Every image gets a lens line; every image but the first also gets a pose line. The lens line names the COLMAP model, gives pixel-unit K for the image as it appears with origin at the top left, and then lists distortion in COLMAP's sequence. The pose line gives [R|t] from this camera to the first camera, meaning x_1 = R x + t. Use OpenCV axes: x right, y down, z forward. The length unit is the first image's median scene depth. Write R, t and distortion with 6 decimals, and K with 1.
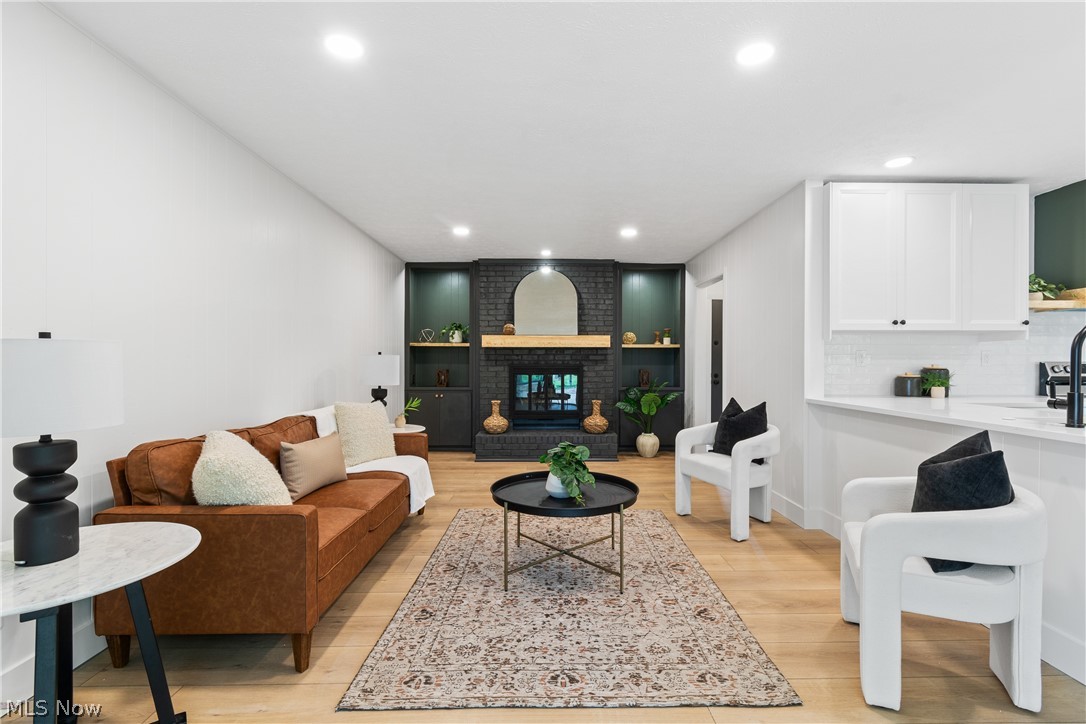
lens RADIAL K [[485.2, 0, 550.4], [0, 485.2, 358.4], [0, 0, 1]] dist [0.001706, -0.000356]
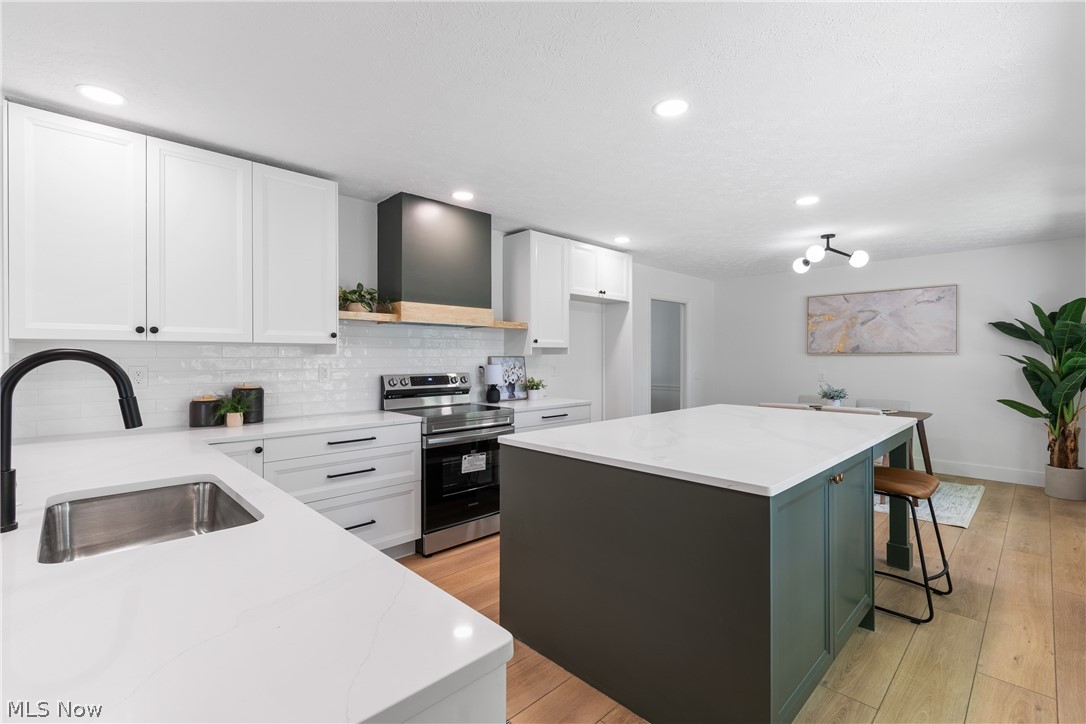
lens RADIAL K [[485.2, 0, 550.4], [0, 485.2, 358.4], [0, 0, 1]] dist [0.001706, -0.000356]
pose [[0.724054, -0.003899, 0.689732, 0.602889], [-0.003276, 0.999953, 0.009091, -0.037448], [-0.689735, -0.008841, 0.724008, 0.065043]]
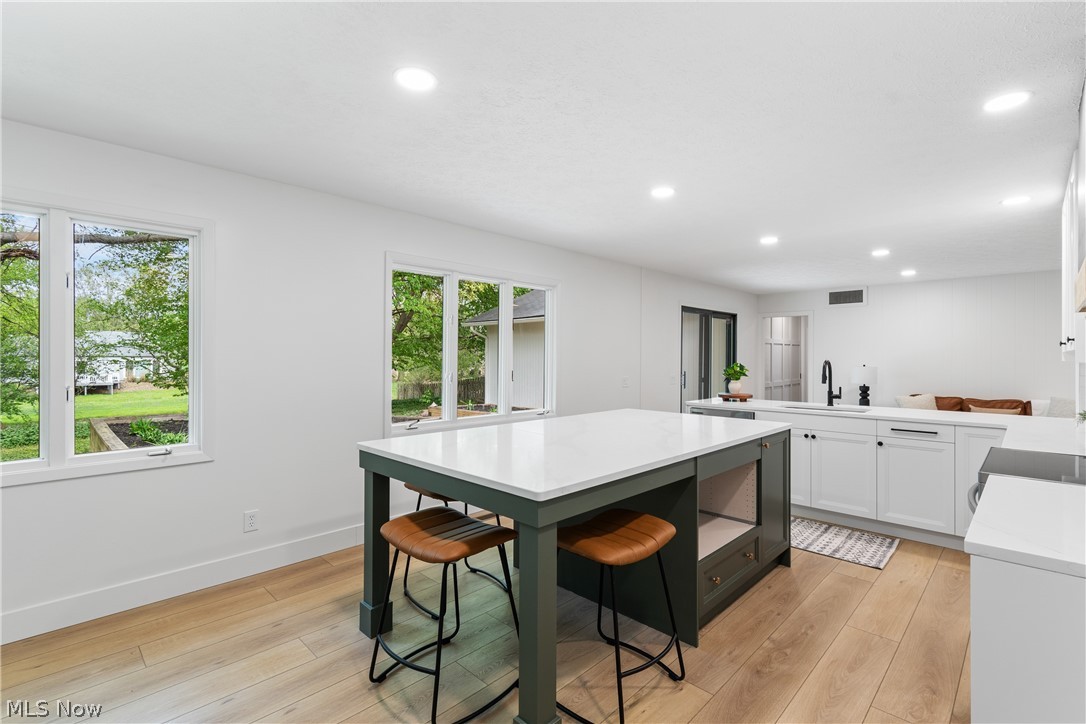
lens RADIAL K [[485.2, 0, 550.4], [0, 485.2, 358.4], [0, 0, 1]] dist [0.001706, -0.000356]
pose [[-0.707451, -0.000253, -0.706762, 1.917771], [0.001907, 0.999996, -0.002266, -0.041987], [0.706759, -0.002951, -0.707448, 0.889296]]
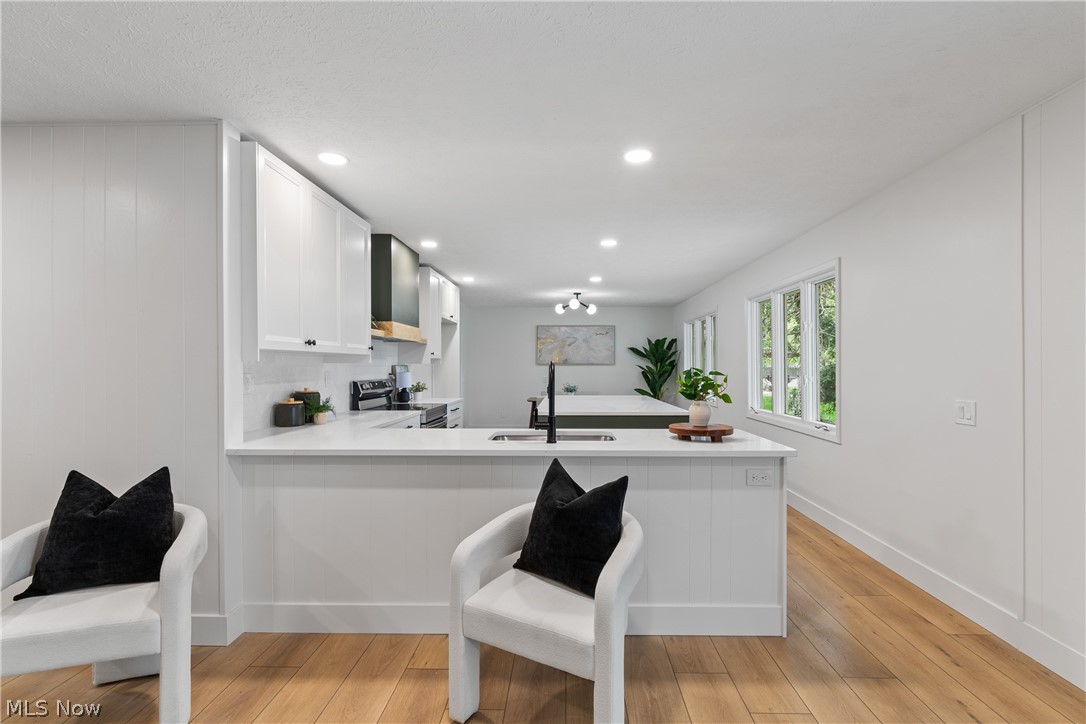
lens RADIAL K [[489.9, 0, 561.4], [0, 489.9, 366.6], [0, 0, 1]] dist [0.002989, 0.000053]
pose [[0.027993, -0.002219, 0.999606, -0.126799], [-0.009871, 0.999948, 0.002496, -0.035117], [-0.999559, -0.009937, 0.027970, 0.491405]]
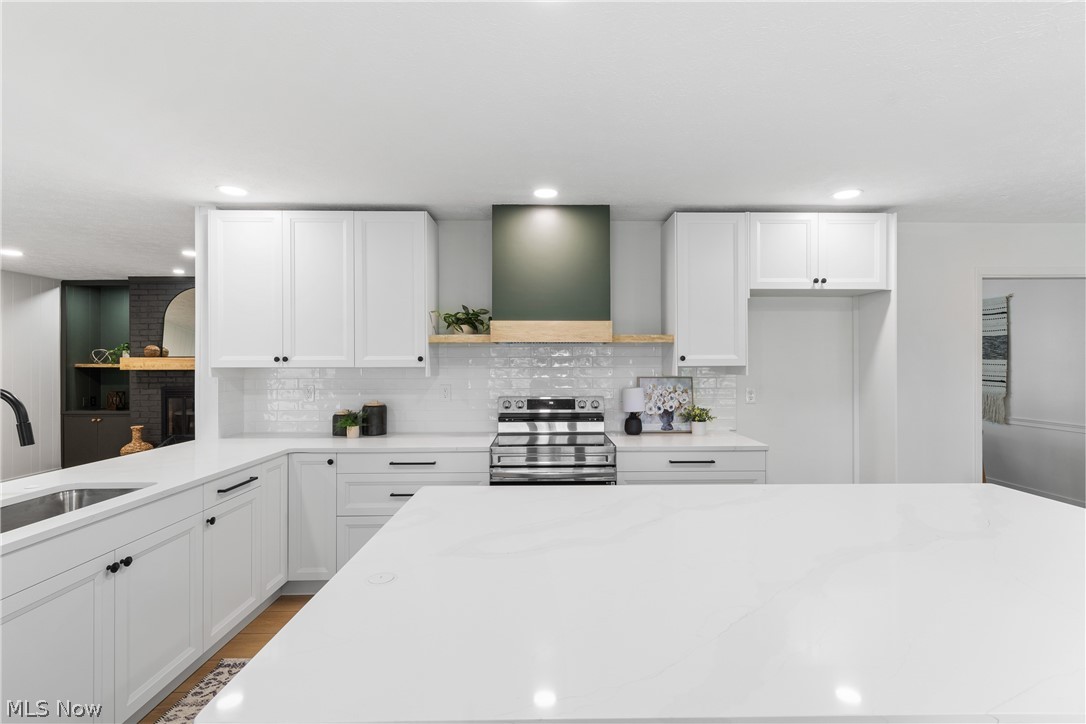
lens RADIAL K [[489.9, 0, 561.4], [0, 489.9, 366.6], [0, 0, 1]] dist [0.002989, 0.000053]
pose [[0.999963, -0.002703, 0.008179, 1.152447], [0.002595, 0.999909, 0.013233, -0.065286], [-0.008214, -0.013211, 0.999879, 0.046225]]
